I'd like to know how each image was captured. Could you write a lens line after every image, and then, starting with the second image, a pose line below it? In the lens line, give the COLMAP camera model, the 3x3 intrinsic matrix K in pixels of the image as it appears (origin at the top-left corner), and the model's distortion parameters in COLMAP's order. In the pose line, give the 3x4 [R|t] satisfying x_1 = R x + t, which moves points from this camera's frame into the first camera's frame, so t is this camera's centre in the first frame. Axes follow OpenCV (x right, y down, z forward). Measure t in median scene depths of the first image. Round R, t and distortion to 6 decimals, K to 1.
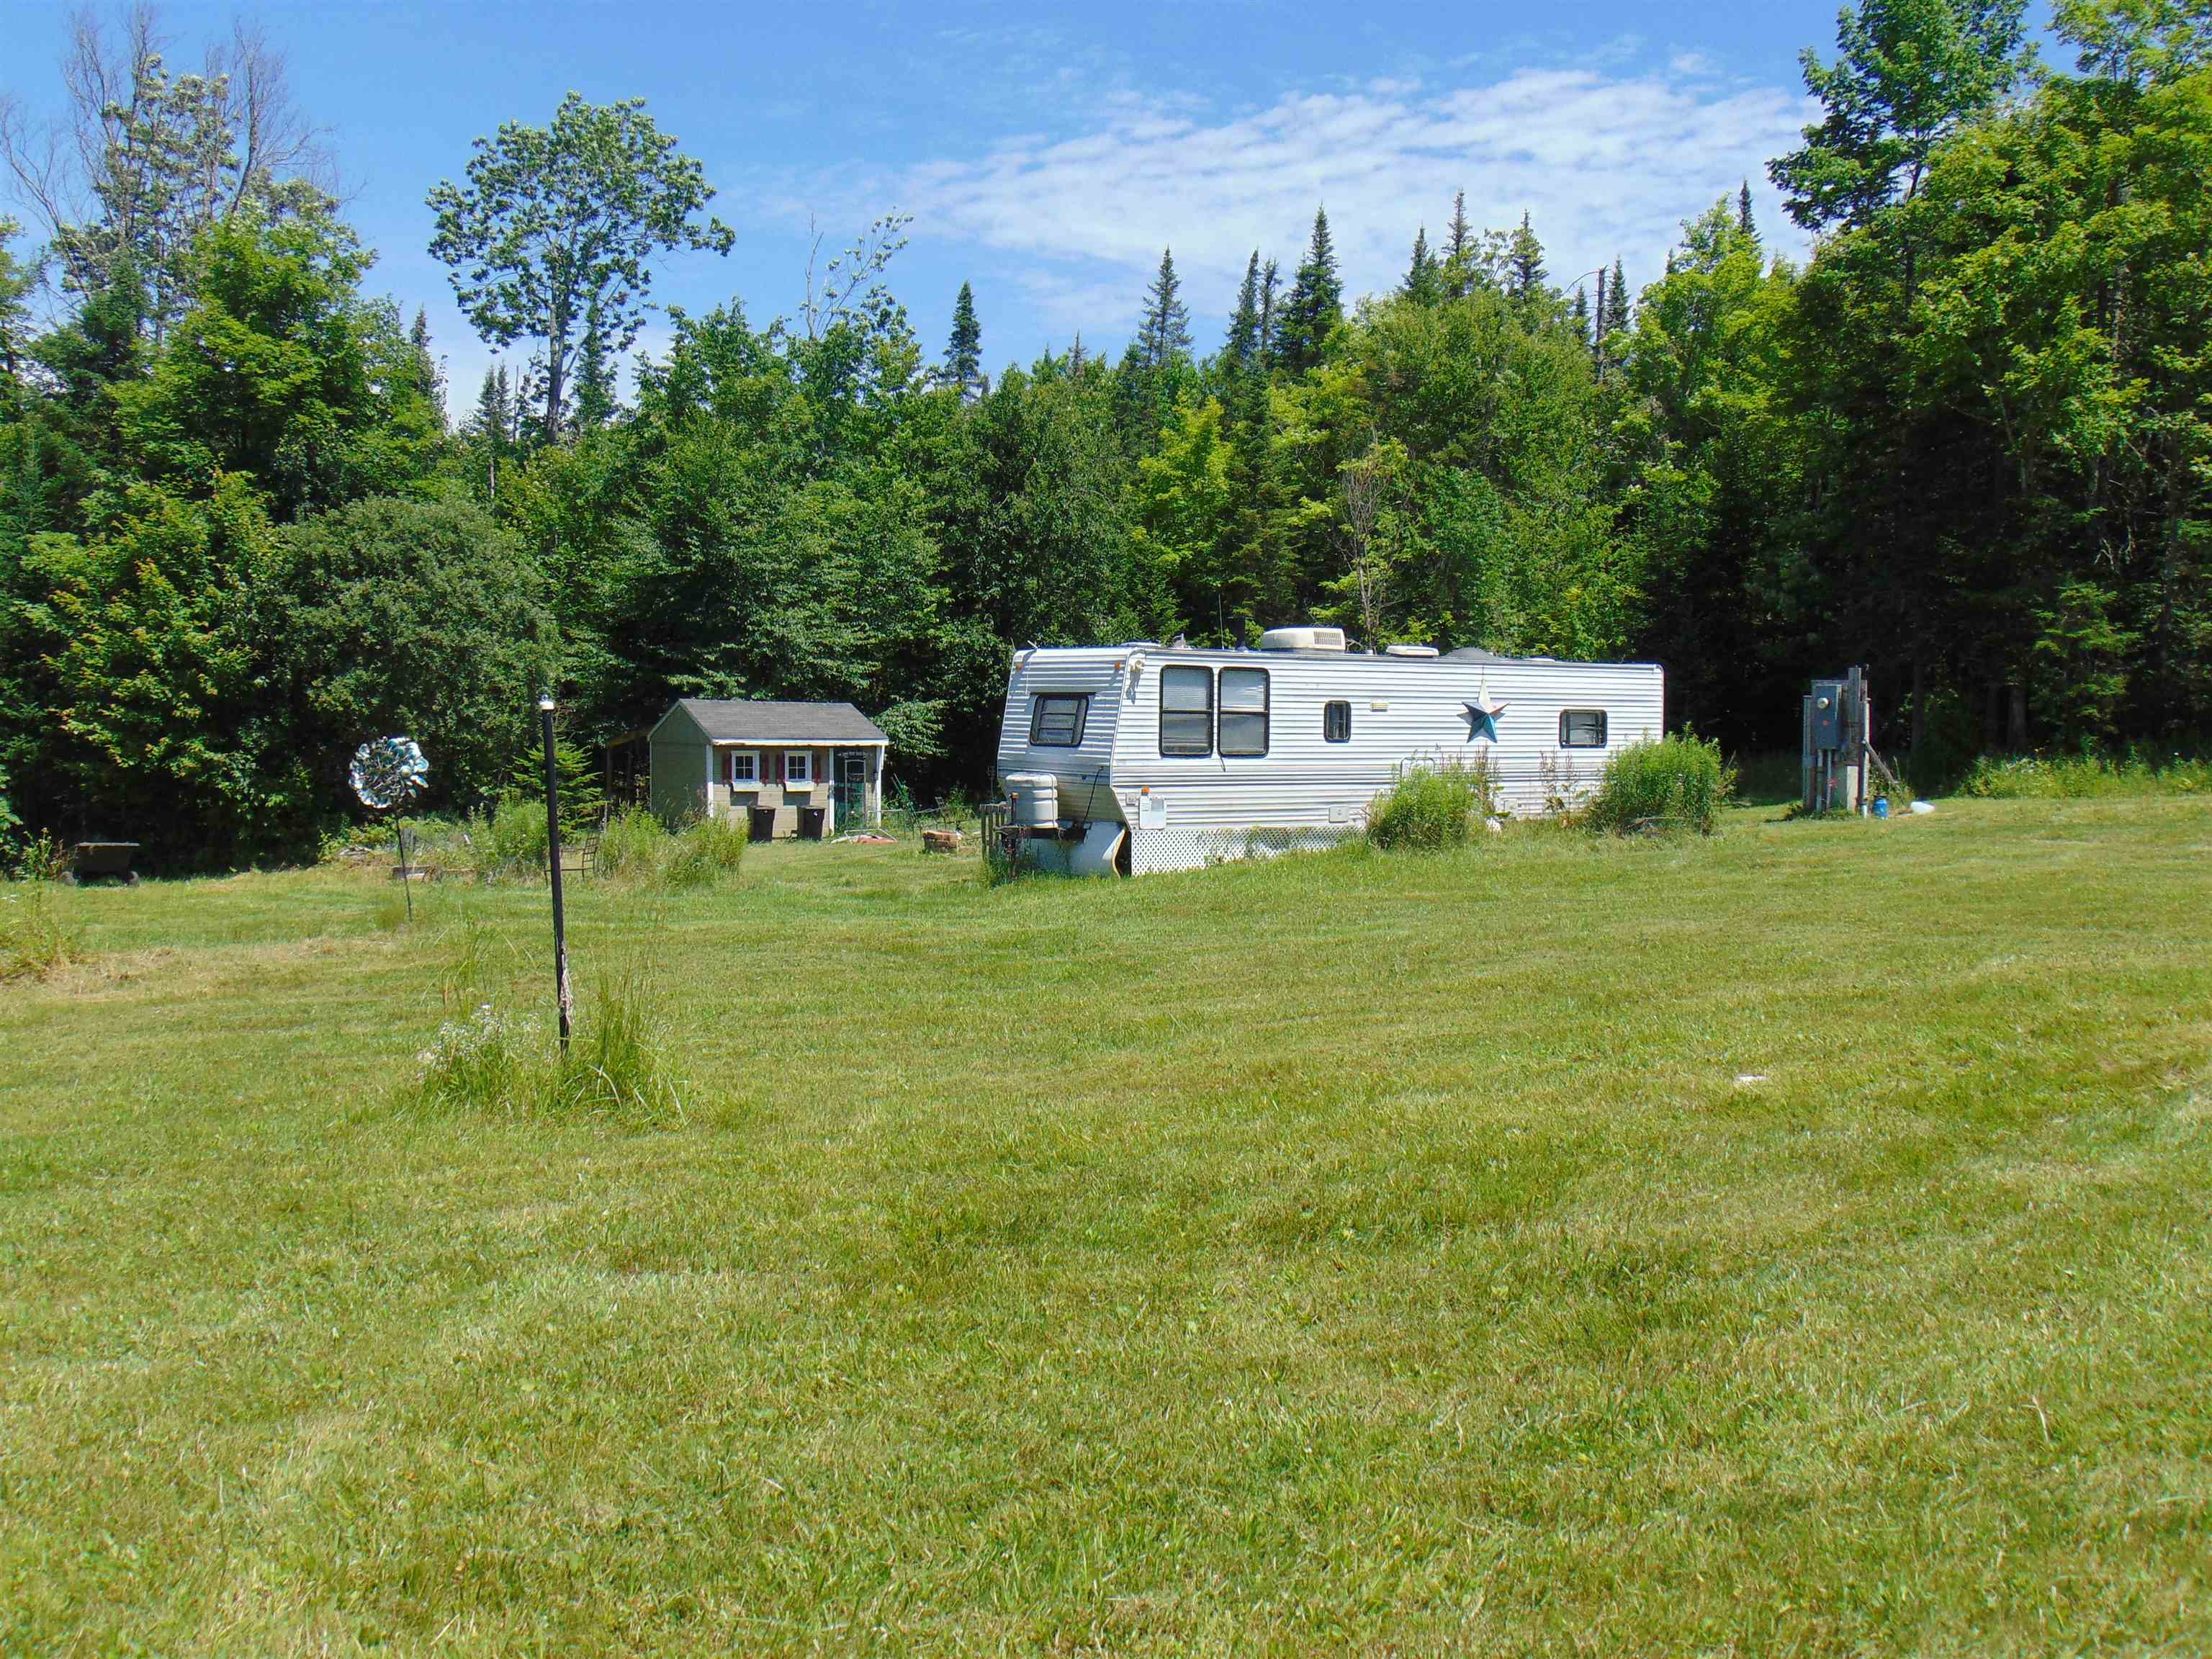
lens RADIAL K [[2226.0, 0, 1095.0], [0, 2226.0, 778.0], [0, 0, 1]] dist [-0.025396, 0.063010]
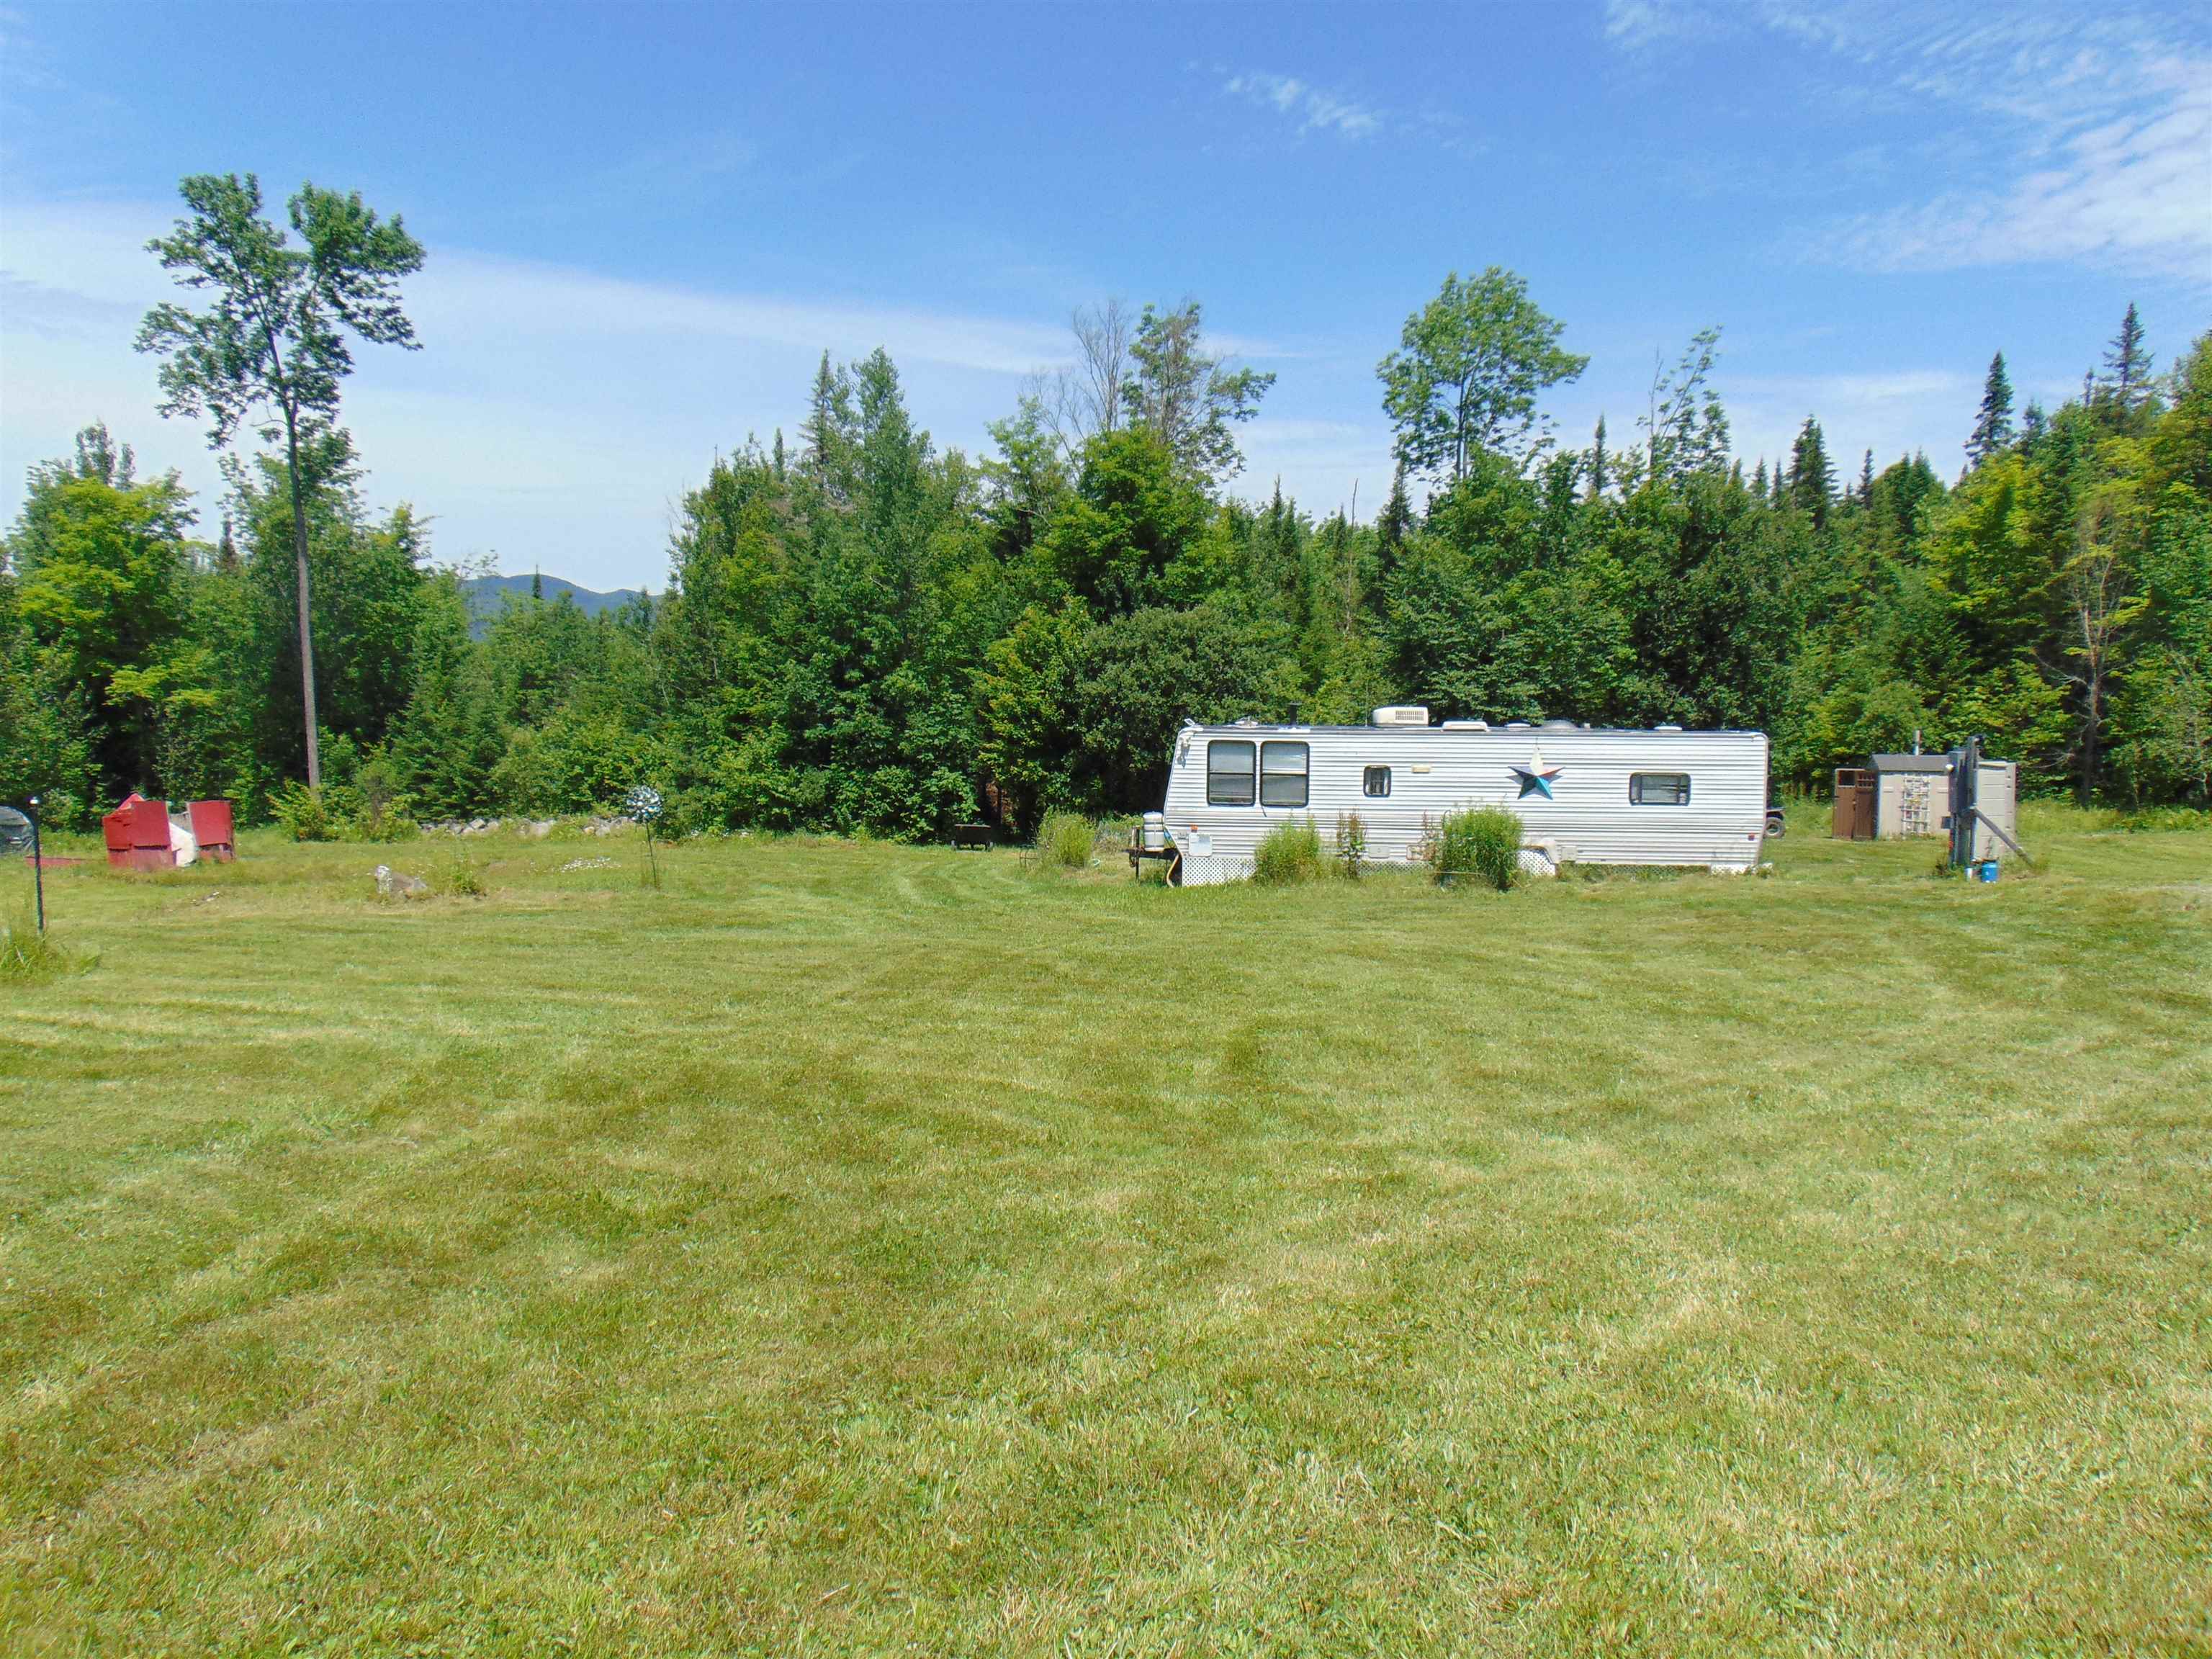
lens RADIAL K [[1664.6, 0, 1098.0], [0, 1664.6, 830.5], [0, 0, 1]] dist [-0.002534, 0.037232]
pose [[0.746693, 0.043752, -0.663729, 0.264165], [-0.015800, 0.998720, 0.048059, -0.017077], [0.664982, -0.025398, 0.746428, 0.068276]]
